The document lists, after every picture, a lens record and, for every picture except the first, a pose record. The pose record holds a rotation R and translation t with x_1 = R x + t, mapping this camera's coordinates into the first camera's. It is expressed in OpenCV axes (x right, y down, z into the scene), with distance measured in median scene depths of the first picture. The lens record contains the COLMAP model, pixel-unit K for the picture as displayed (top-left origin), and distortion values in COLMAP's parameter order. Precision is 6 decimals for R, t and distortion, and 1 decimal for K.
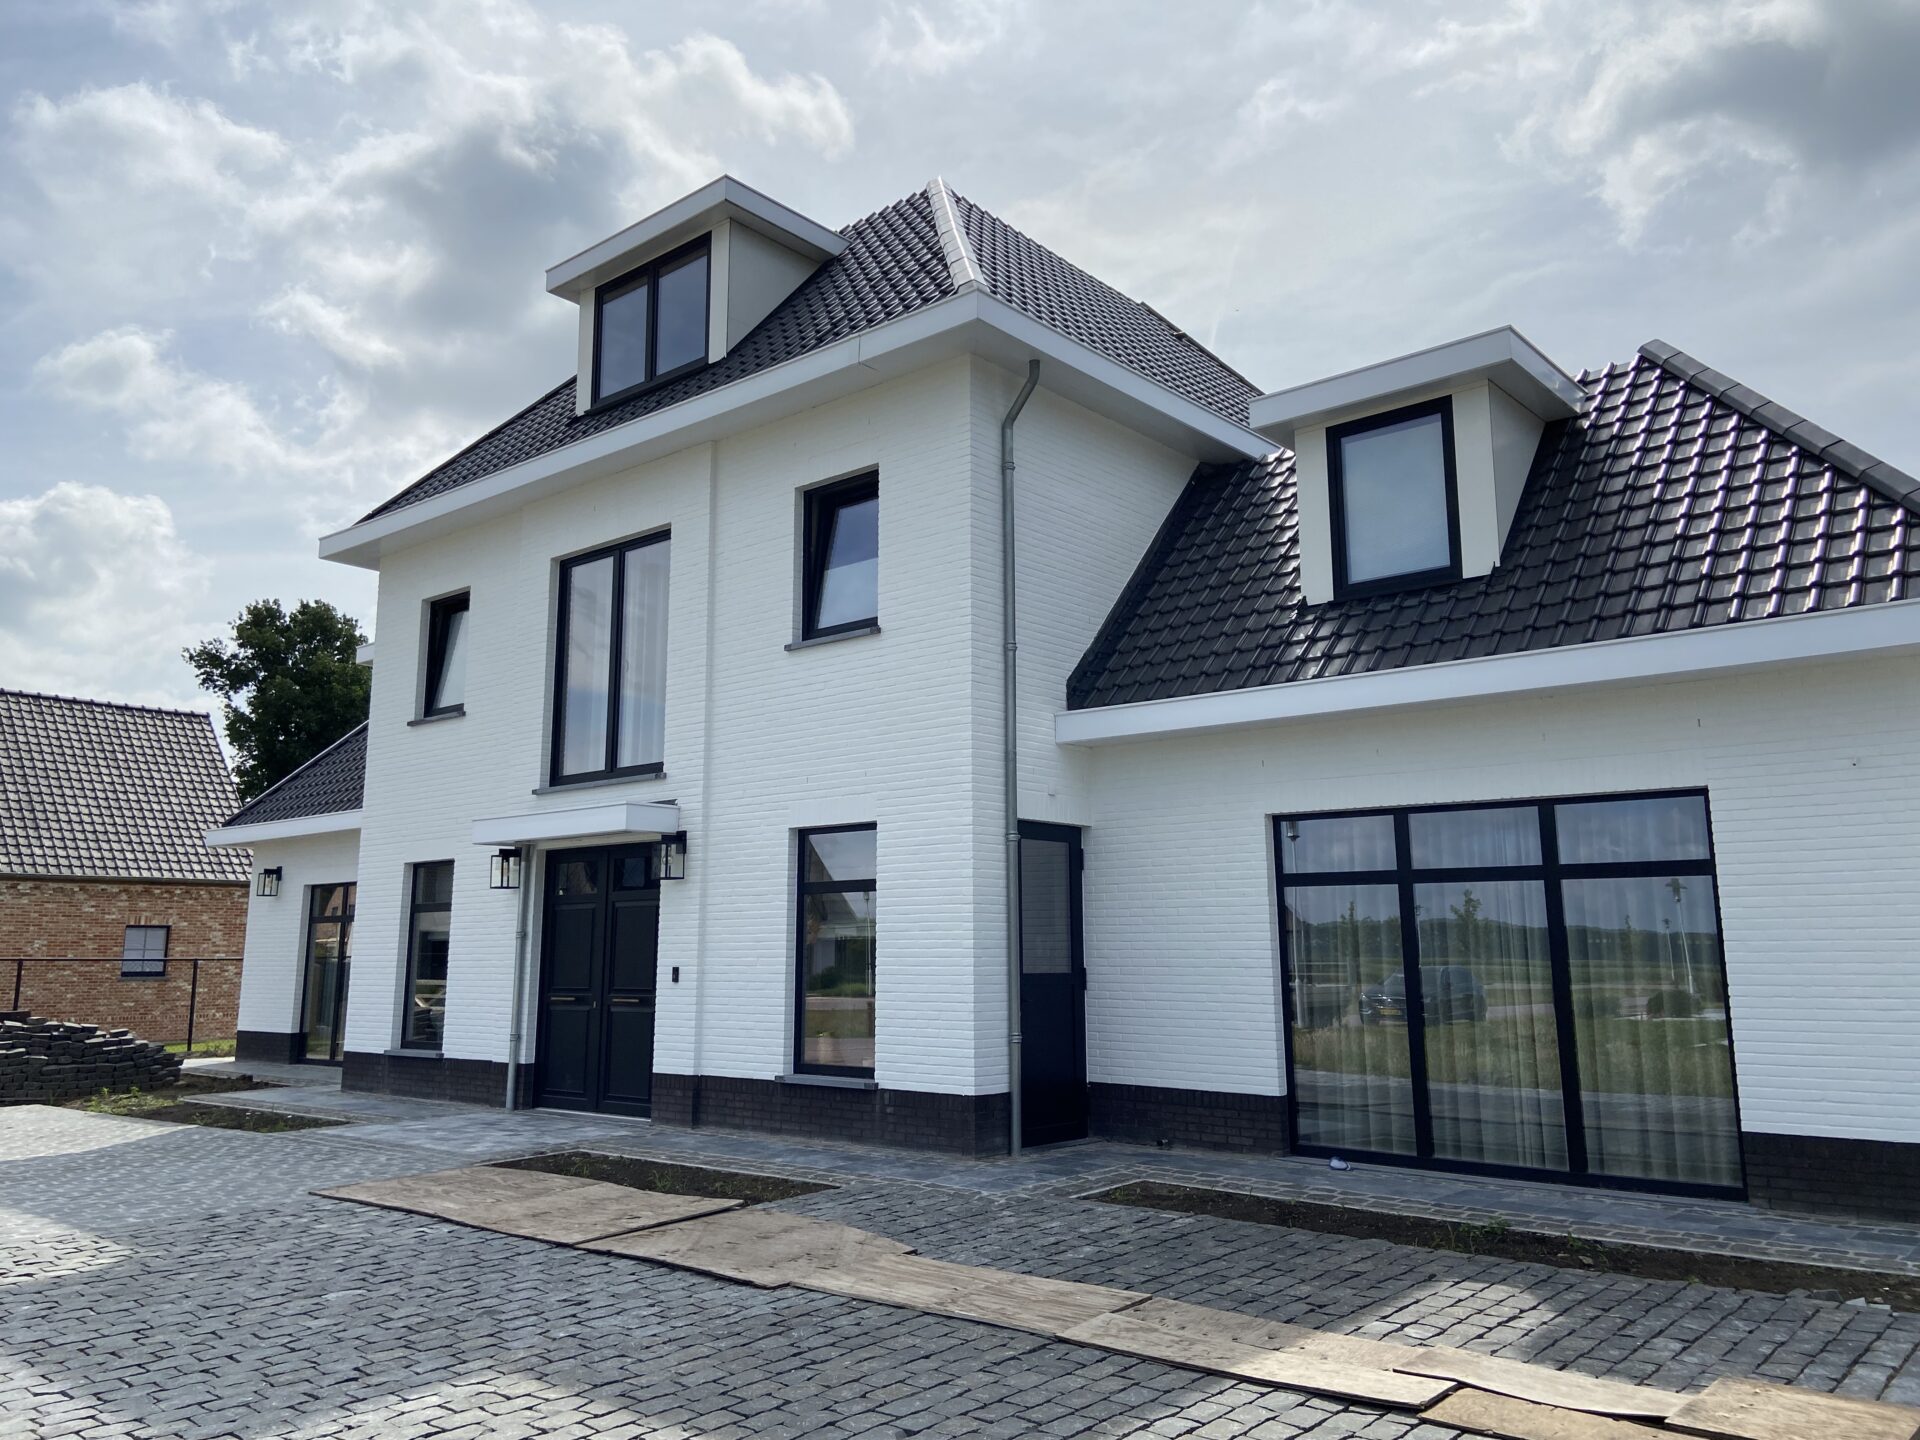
lens RADIAL K [[1443.1, 0, 944.7], [0, 1443.1, 699.4], [0, 0, 1]] dist [0.091296, -0.102462]
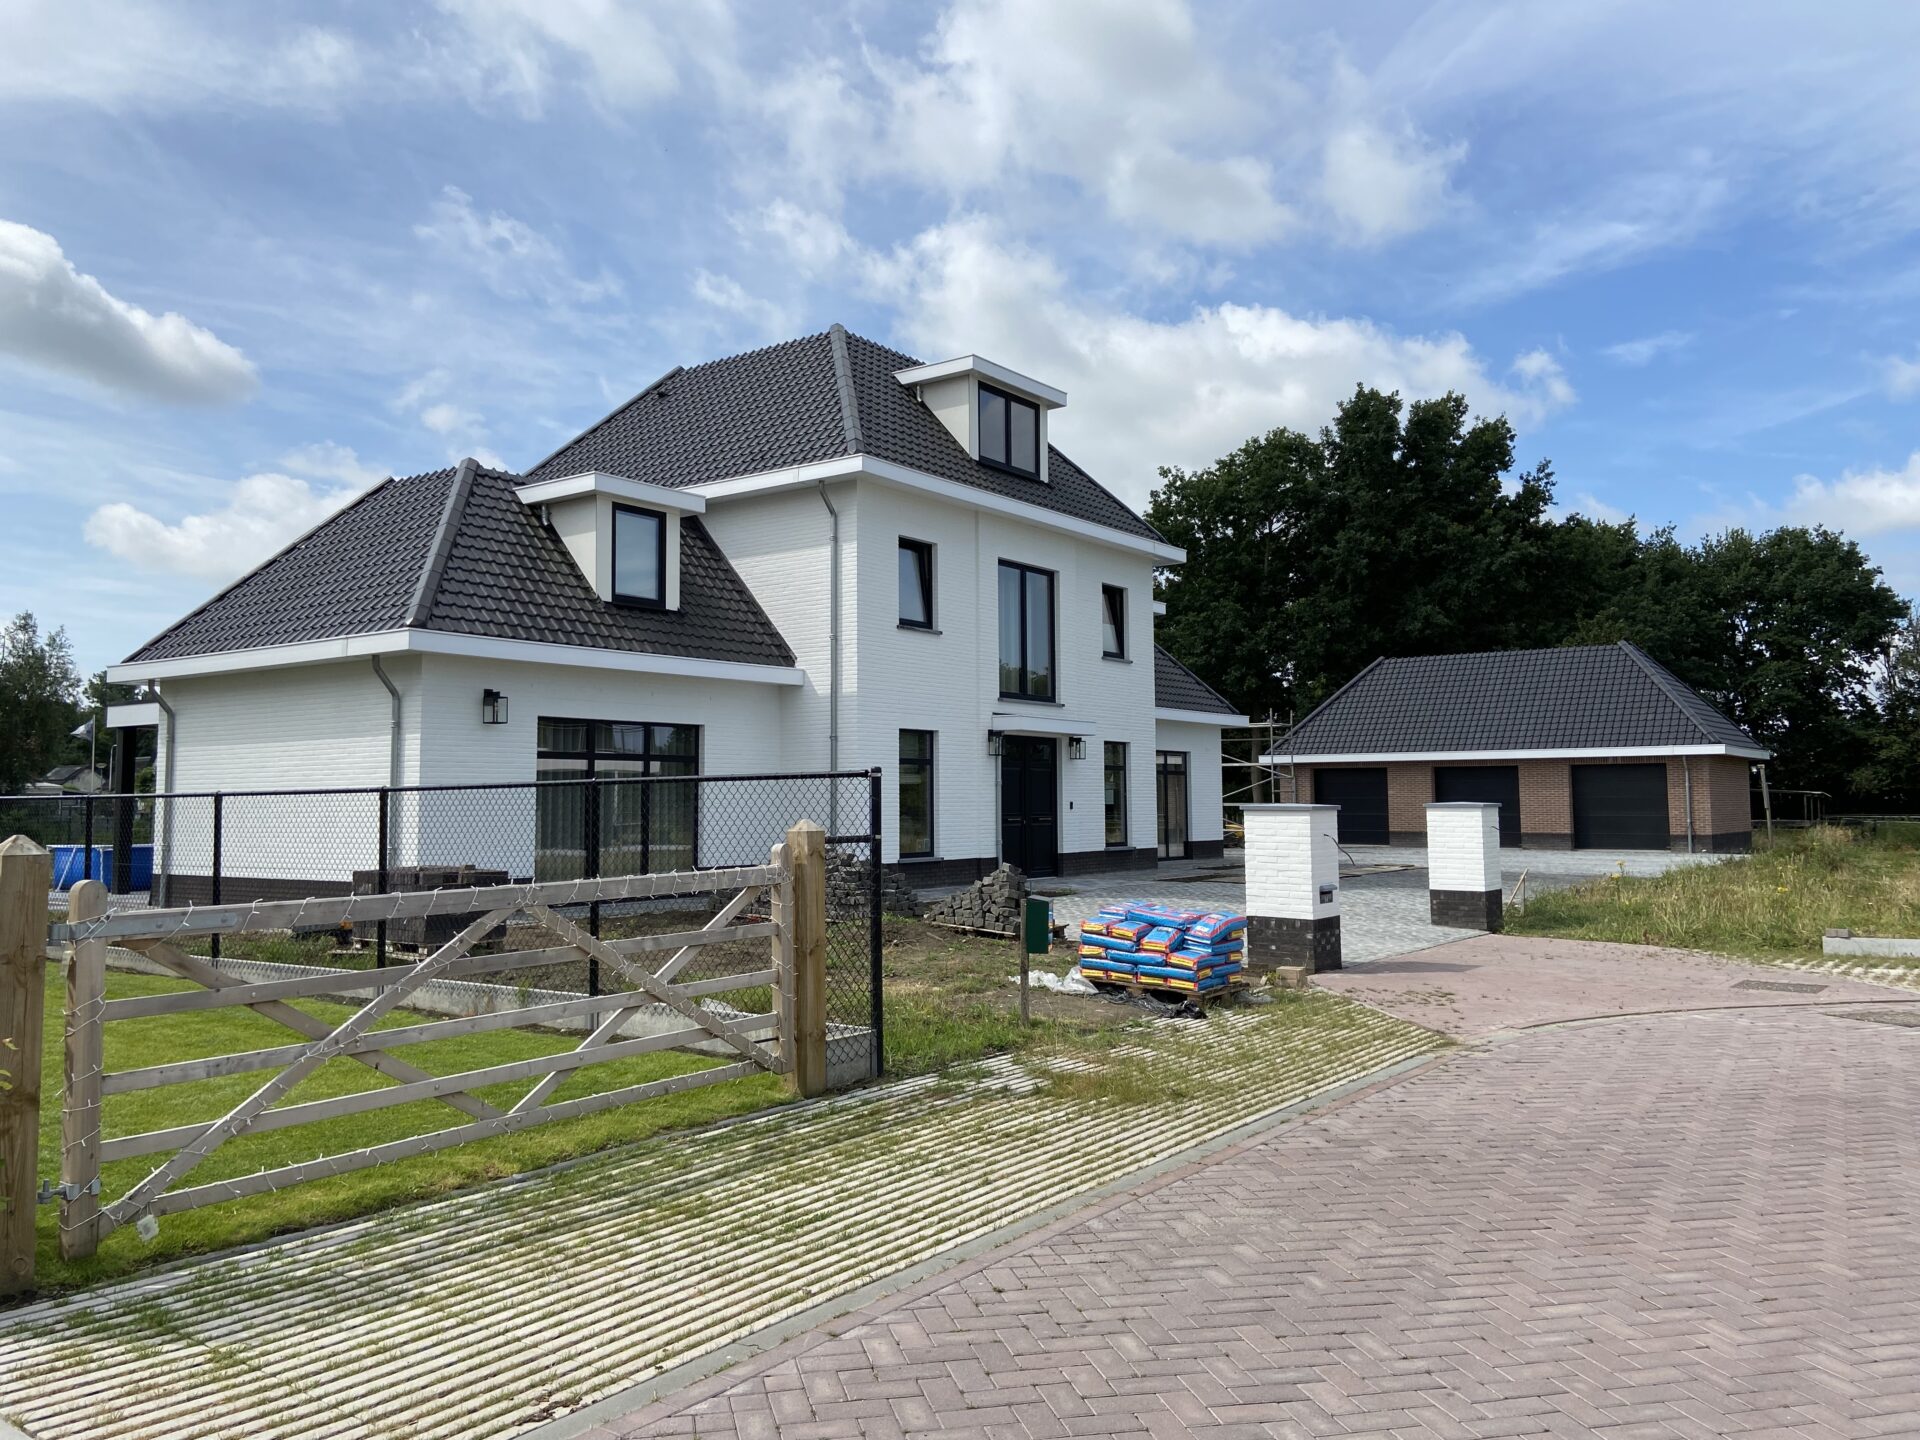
lens RADIAL K [[1443.1, 0, 936.2], [0, 1443.1, 710.5], [0, 0, 1]] dist [0.091296, -0.102462]
pose [[-0.068203, 0.055522, 0.996125, -2.032603], [-0.176886, 0.981959, -0.066843, 0.209744], [-0.981865, -0.180759, -0.057152, 1.223797]]
